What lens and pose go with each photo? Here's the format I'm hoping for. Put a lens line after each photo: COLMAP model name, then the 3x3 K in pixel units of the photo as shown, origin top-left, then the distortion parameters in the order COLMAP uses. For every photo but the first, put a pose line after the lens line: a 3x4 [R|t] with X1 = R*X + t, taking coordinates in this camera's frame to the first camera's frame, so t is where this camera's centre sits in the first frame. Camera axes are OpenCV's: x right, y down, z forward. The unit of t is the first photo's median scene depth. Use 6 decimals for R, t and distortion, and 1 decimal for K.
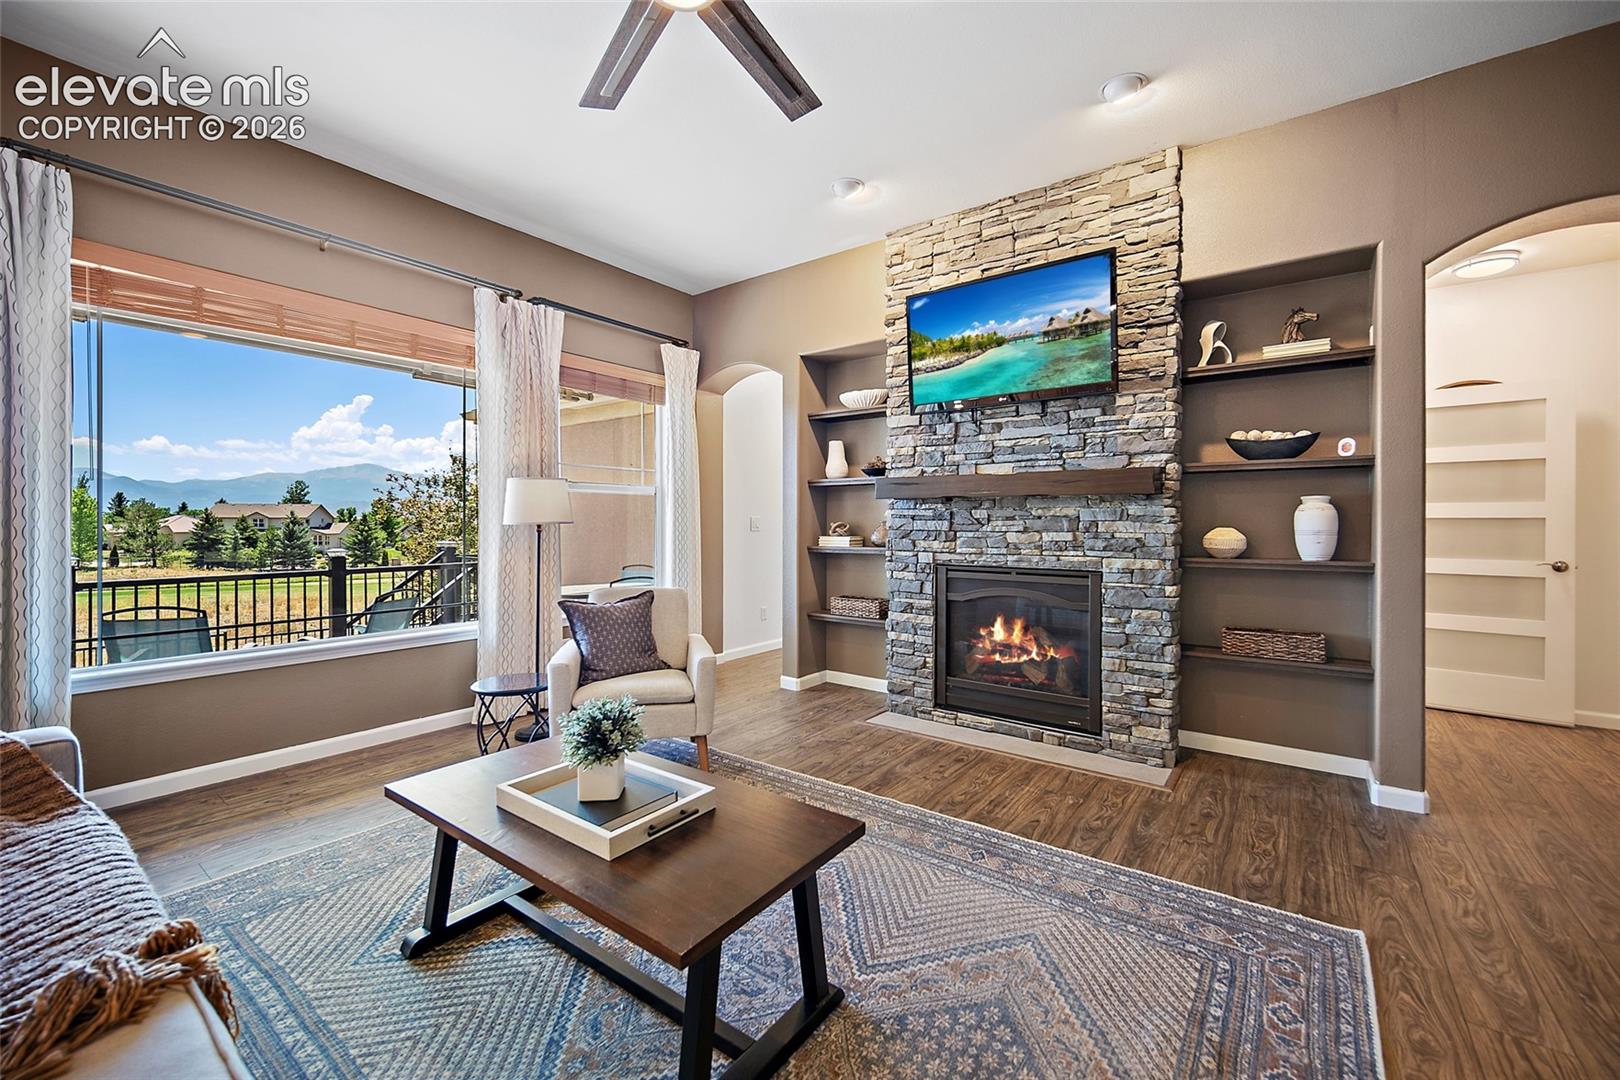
lens RADIAL K [[653.2, 0, 816.0], [0, 653.2, 523.5], [0, 0, 1]] dist [-0.002458, -0.000486]
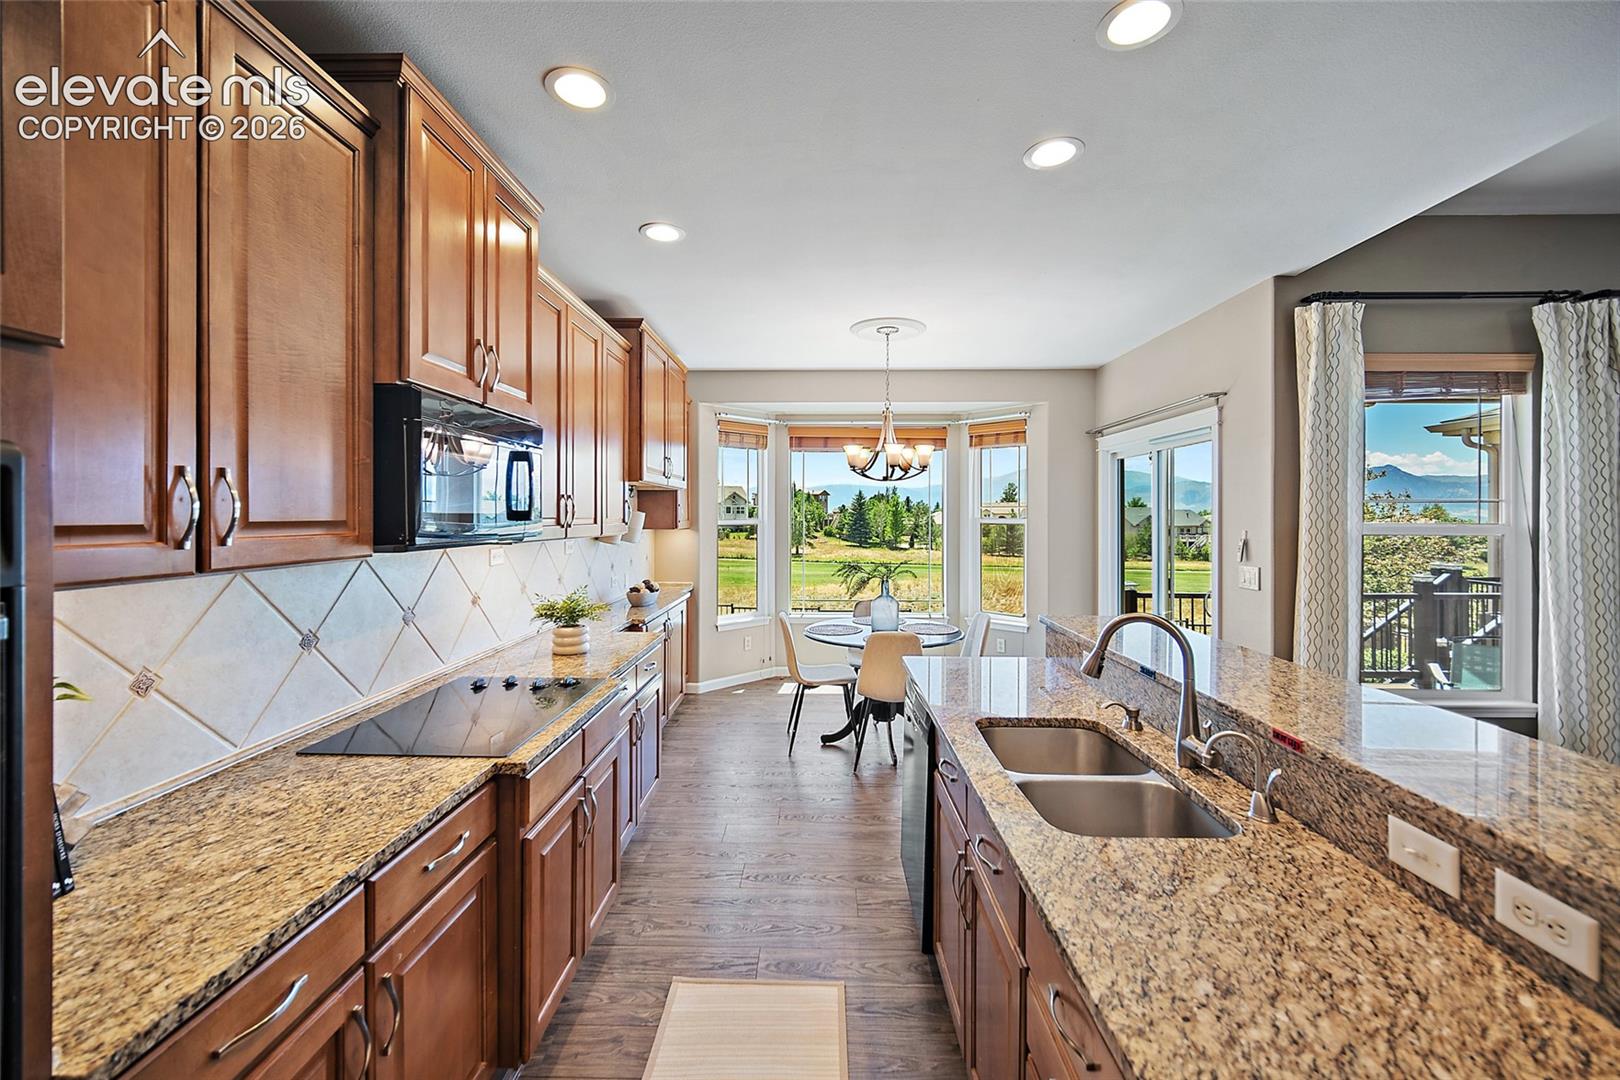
lens RADIAL K [[645.5, 0, 809.1], [0, 645.5, 514.2], [0, 0, 1]] dist [-0.001863, 0.000330]
pose [[0.579504, -0.001796, -0.814968, -0.762895], [-0.001486, 0.999994, -0.003260, -0.091090], [0.814968, 0.003100, 0.579497, -0.723991]]
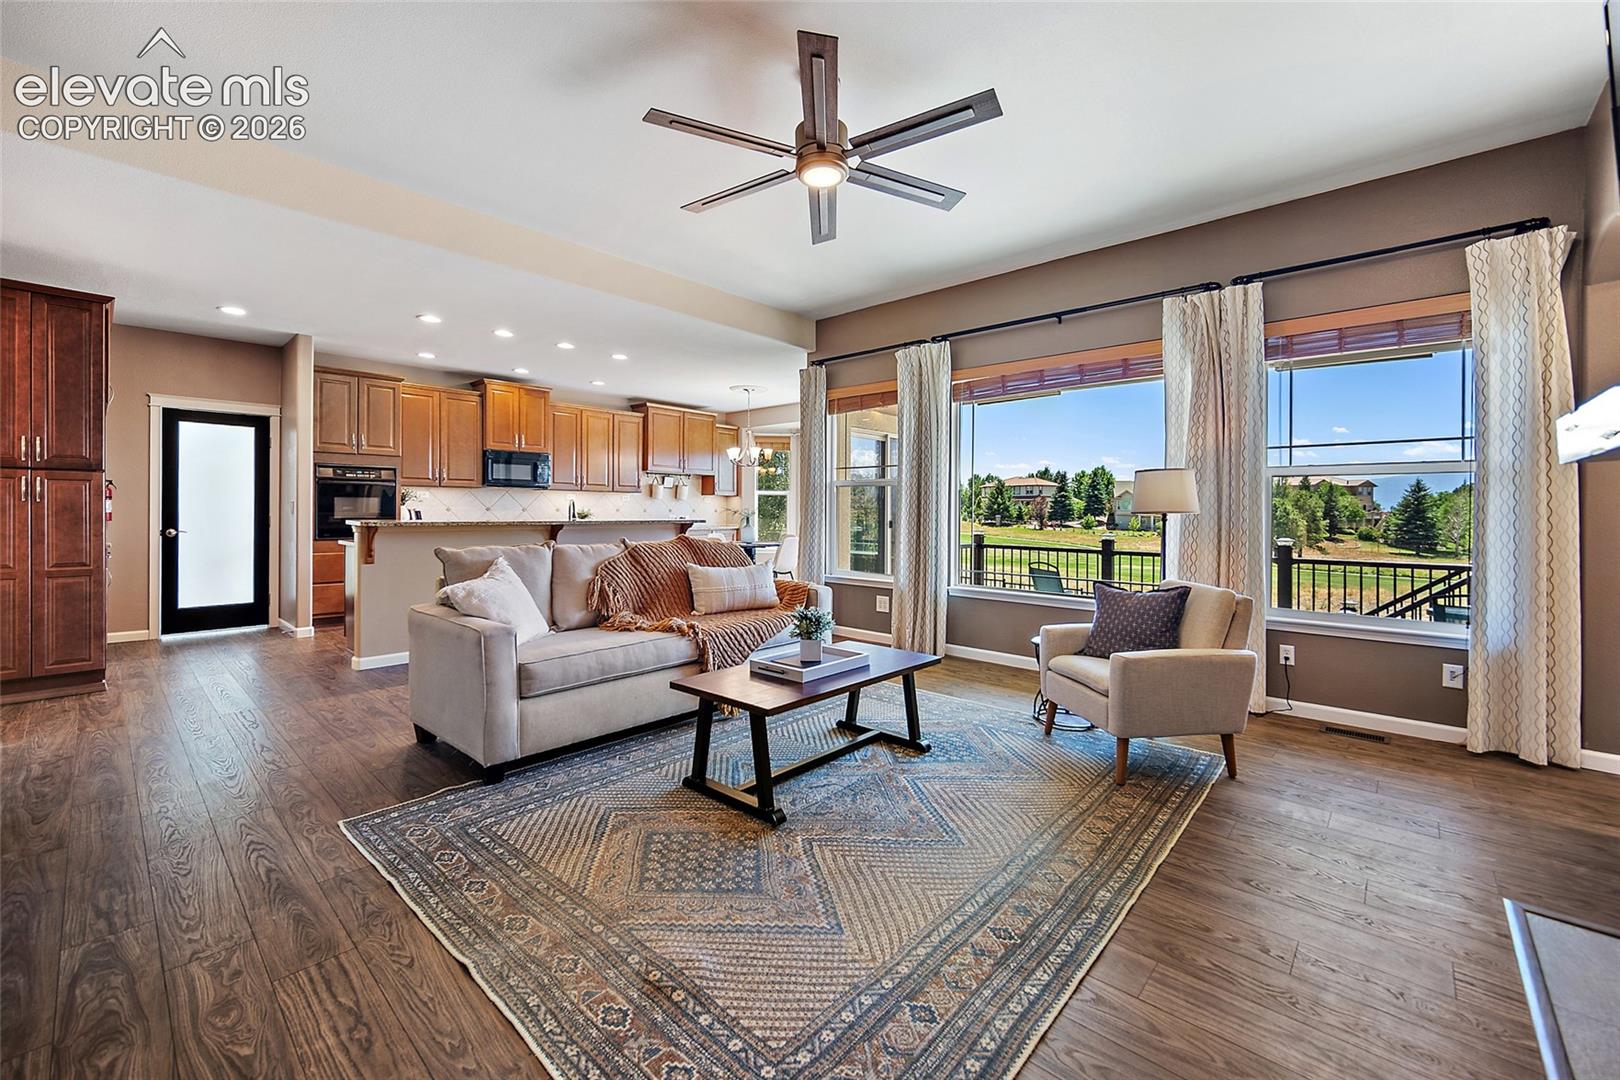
lens RADIAL K [[657.1, 0, 810.8], [0, 657.1, 514.3], [0, 0, 1]] dist [-0.001552, -0.000177]
pose [[-0.101073, 0.004356, -0.994869, 0.696310], [-0.009840, 0.999937, 0.005378, 0.002215], [0.994830, 0.010333, -0.101024, 0.558683]]
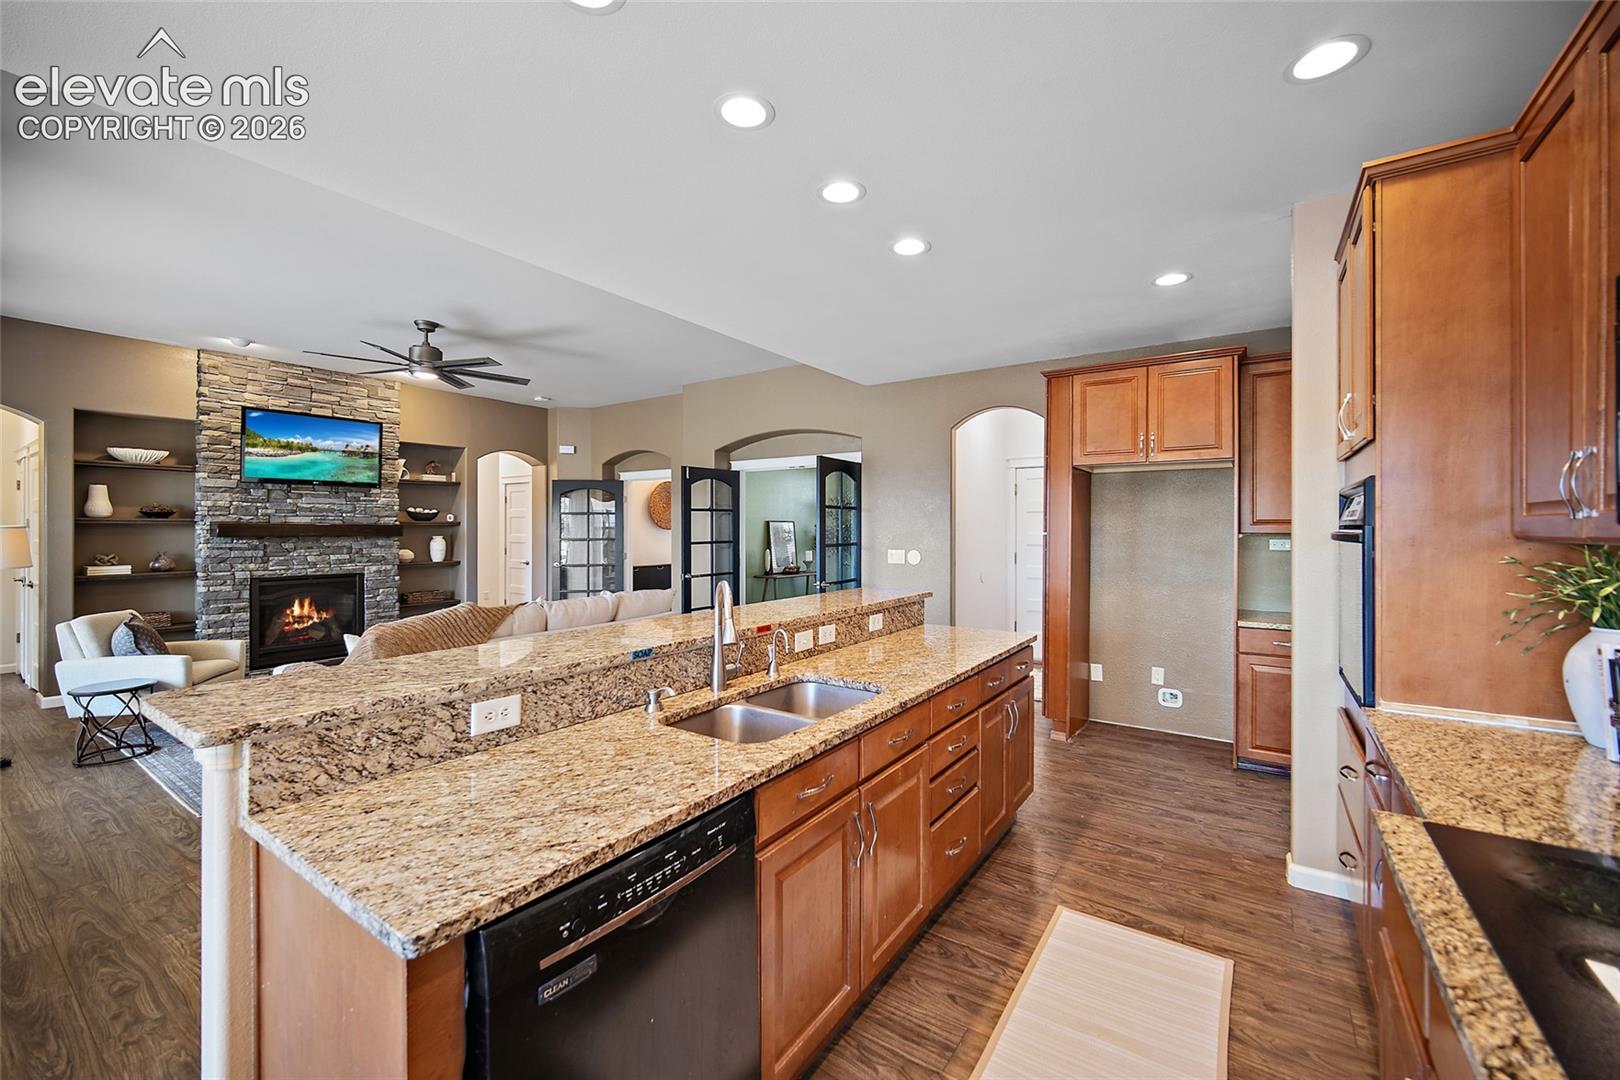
lens RADIAL K [[645.6, 0, 813.1], [0, 645.6, 529.6], [0, 0, 1]] dist [-0.004306, -0.000187]
pose [[-0.037605, -0.005206, 0.999279, -1.565739], [-0.000098, 0.999986, 0.005206, -0.069773], [-0.999293, 0.000098, -0.037605, -0.316897]]
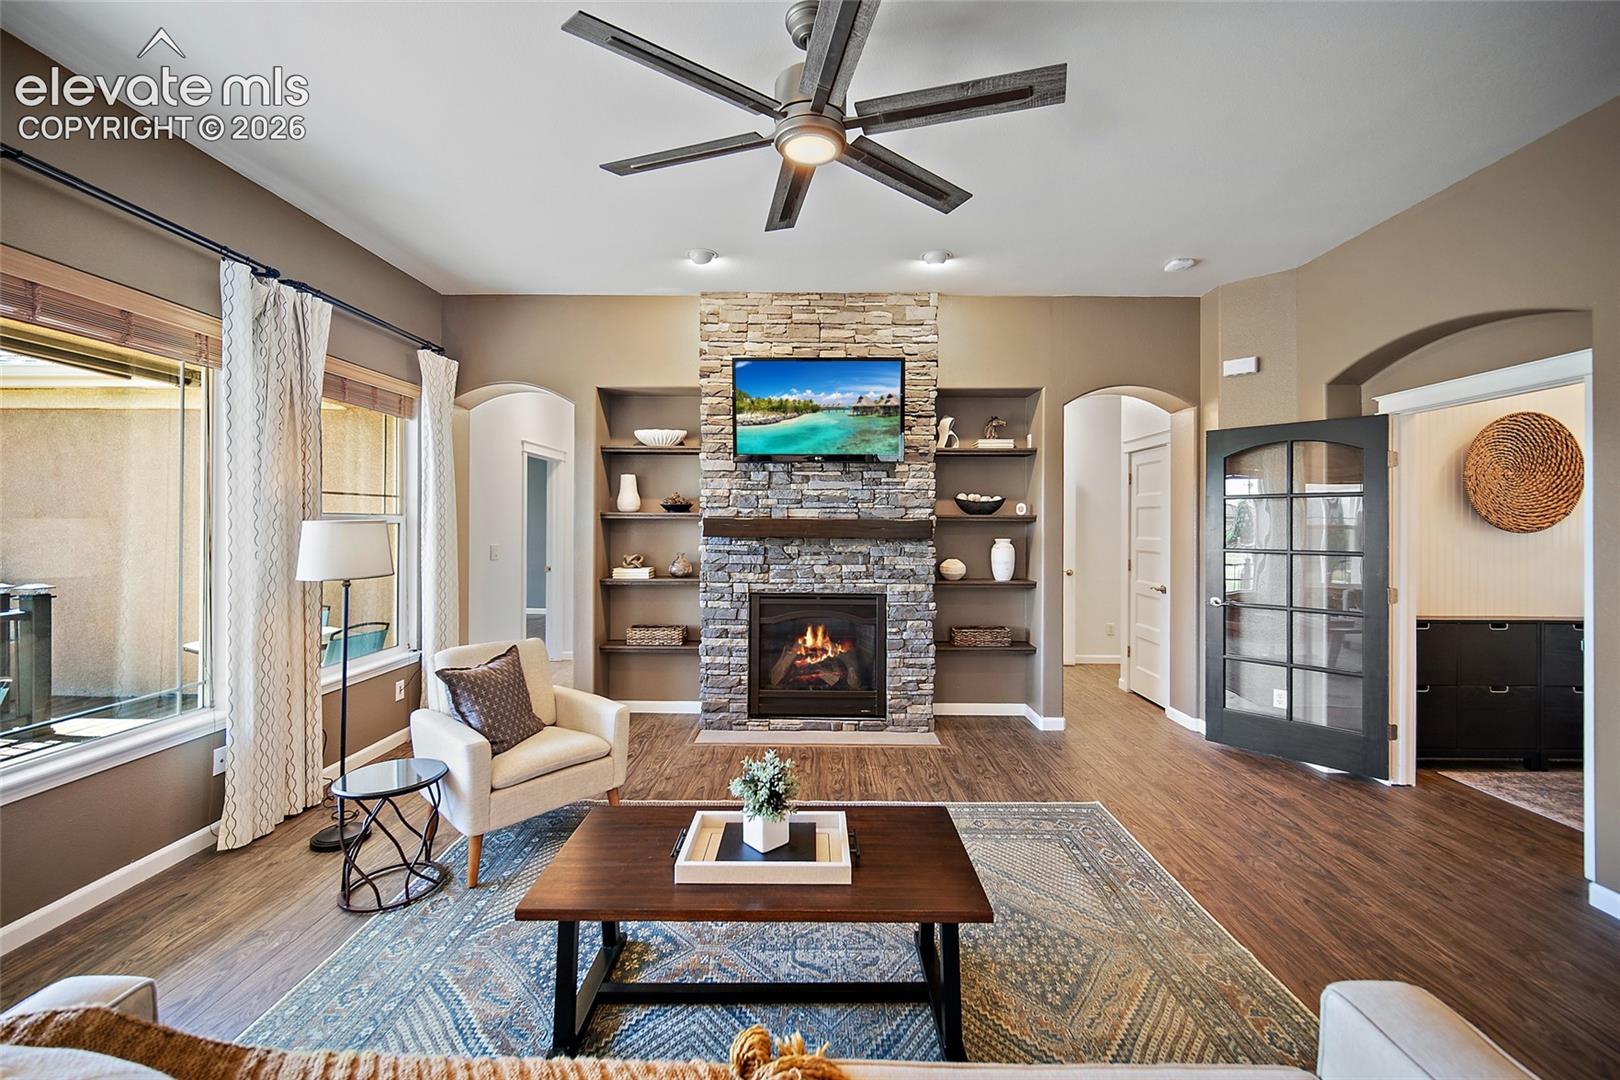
lens RADIAL K [[646.5, 0, 815.0], [0, 646.5, 519.6], [0, 0, 1]] dist [-0.001008, -0.000180]
pose [[0.808433, 0.004890, 0.588568, -0.439553], [-0.002353, 0.999984, -0.005076, -0.068786], [-0.588584, 0.002719, 0.808432, 0.016017]]
